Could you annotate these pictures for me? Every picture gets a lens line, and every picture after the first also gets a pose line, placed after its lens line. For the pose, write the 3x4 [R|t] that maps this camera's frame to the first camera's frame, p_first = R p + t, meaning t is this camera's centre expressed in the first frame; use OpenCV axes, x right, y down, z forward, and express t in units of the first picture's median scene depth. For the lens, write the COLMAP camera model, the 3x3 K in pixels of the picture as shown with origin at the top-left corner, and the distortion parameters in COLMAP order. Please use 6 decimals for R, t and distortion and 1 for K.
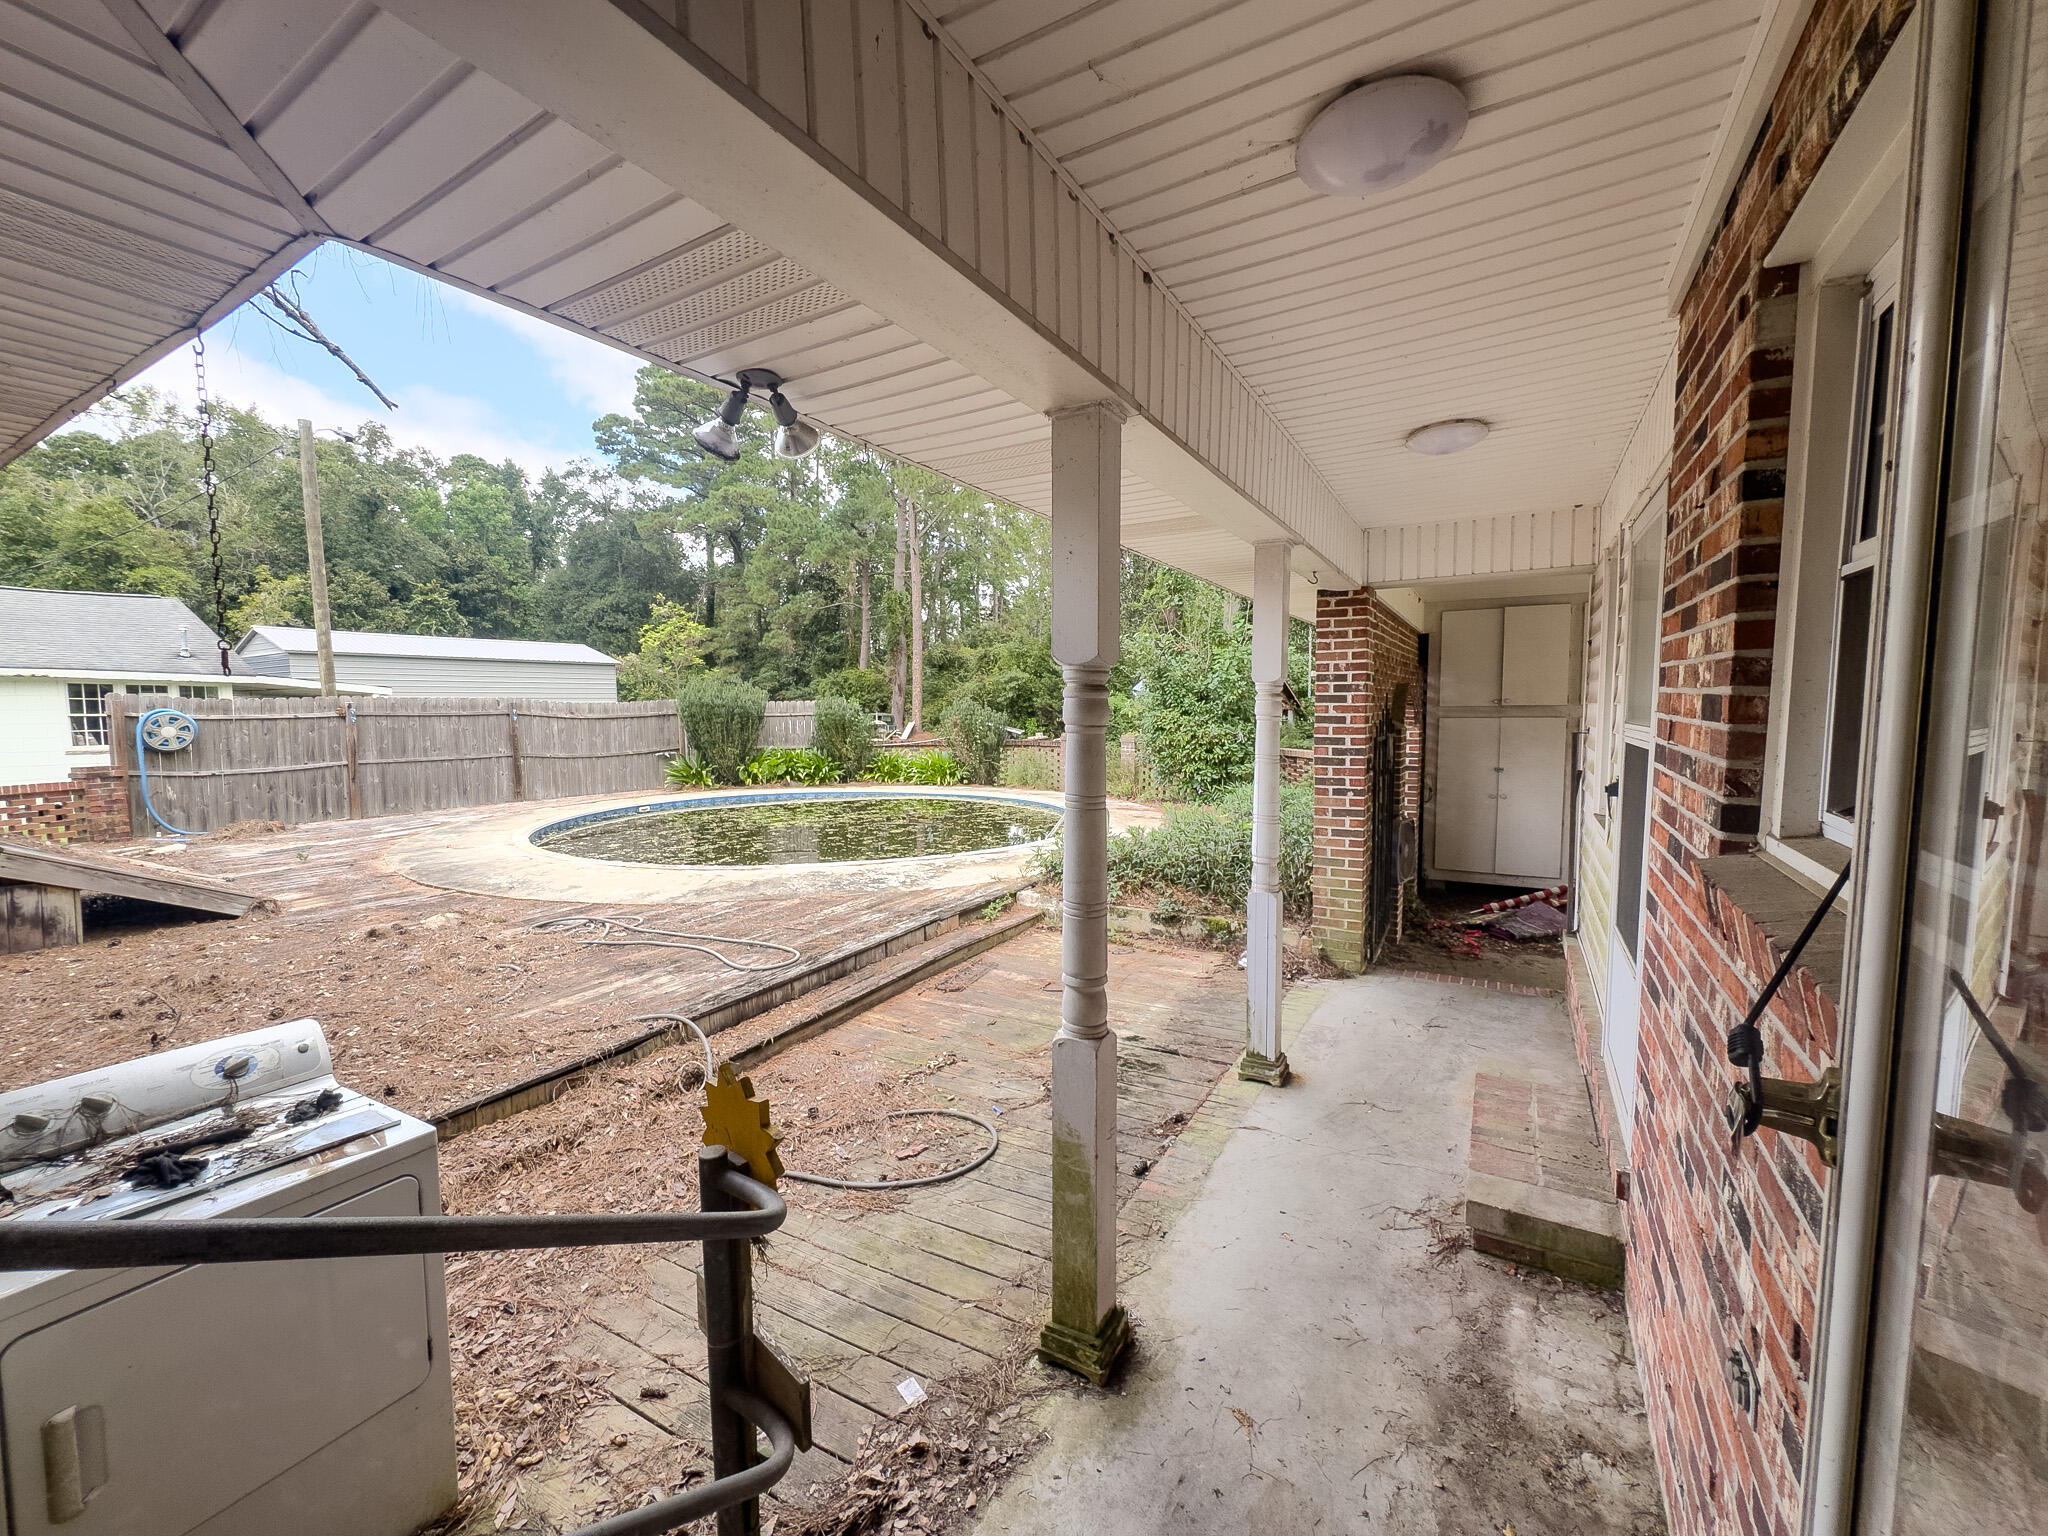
lens RADIAL K [[819.1, 0, 1034.5], [0, 819.1, 773.0], [0, 0, 1]] dist [0.001298, -0.000084]
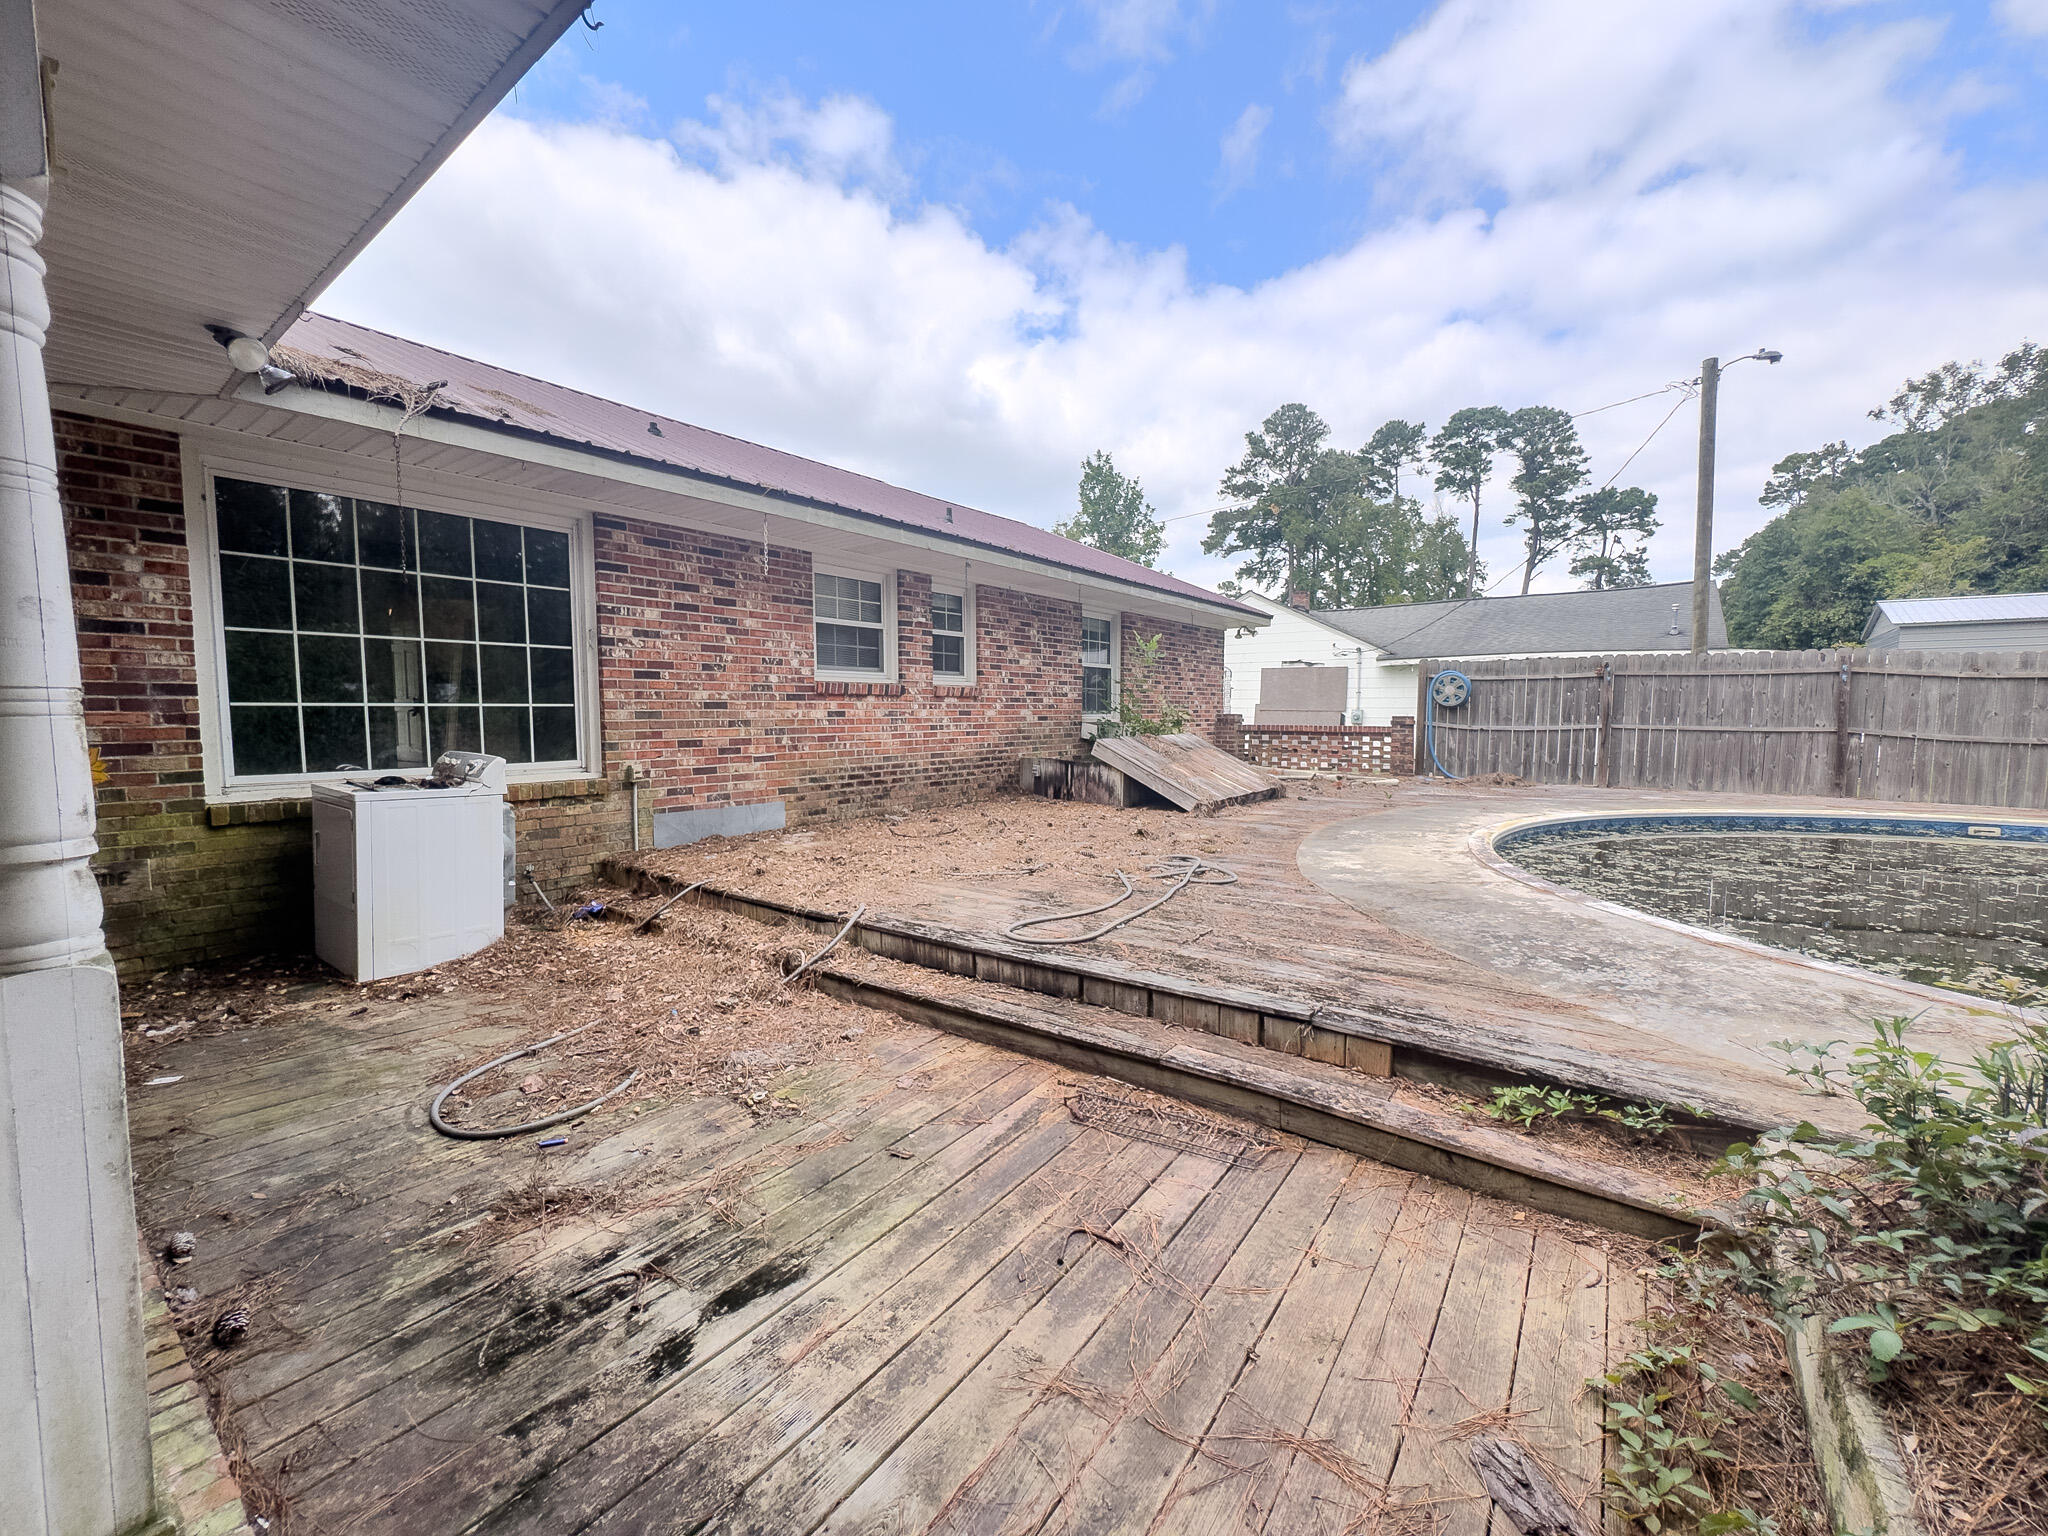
lens RADIAL K [[819.1, 0, 1021.4], [0, 819.1, 770.5], [0, 0, 1]] dist [0.001298, -0.000084]
pose [[-0.118274, 0.081161, -0.989659, 0.316751], [-0.084376, 0.992228, 0.091455, 0.014369], [0.989390, 0.094321, -0.110507, 0.839626]]
